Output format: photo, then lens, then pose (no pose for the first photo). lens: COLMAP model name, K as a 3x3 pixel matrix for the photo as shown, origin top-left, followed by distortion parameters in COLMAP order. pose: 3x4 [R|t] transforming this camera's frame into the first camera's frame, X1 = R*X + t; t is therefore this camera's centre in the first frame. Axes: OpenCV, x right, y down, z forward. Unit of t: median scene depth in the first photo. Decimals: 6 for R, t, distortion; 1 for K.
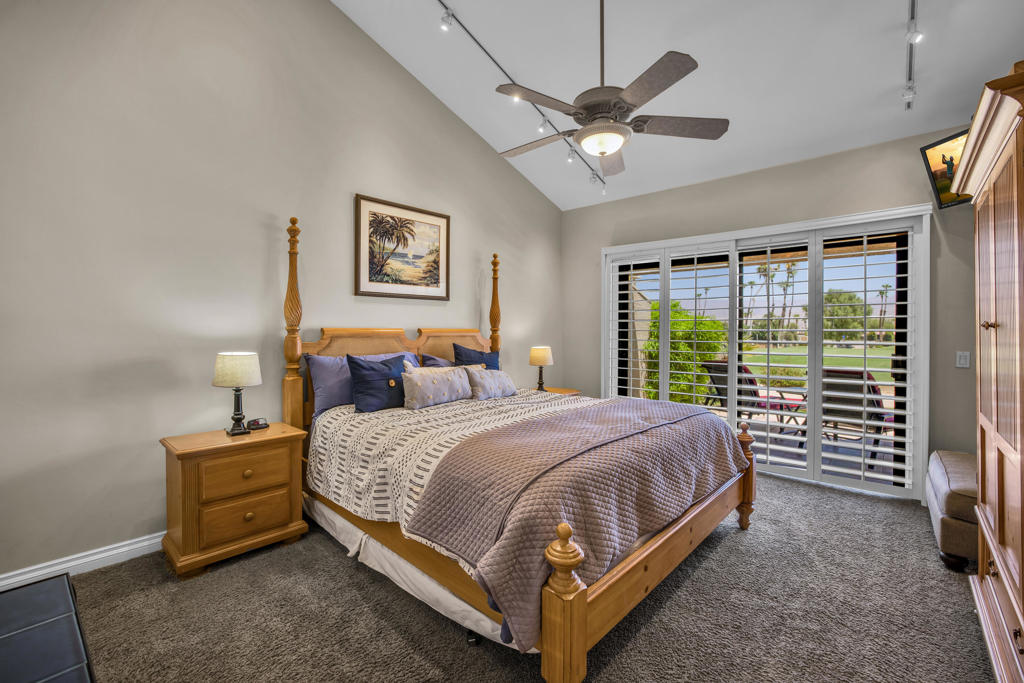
lens RADIAL K [[441.8, 0, 508.4], [0, 441.8, 333.3], [0, 0, 1]] dist [-0.024243, 0.000826]
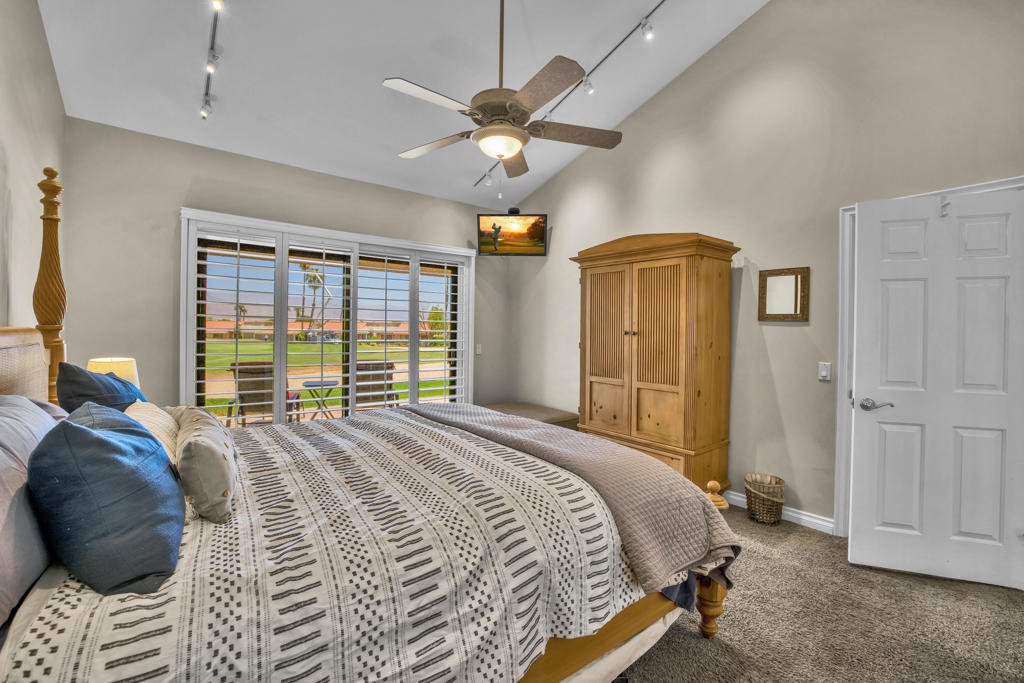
lens RADIAL K [[441.8, 0, 508.4], [0, 441.8, 333.3], [0, 0, 1]] dist [-0.024243, 0.000826]
pose [[0.153026, -0.007271, 0.988195, -0.530208], [-0.005743, 0.999949, 0.008247, -0.013358], [-0.988205, -0.006937, 0.152977, 0.579518]]
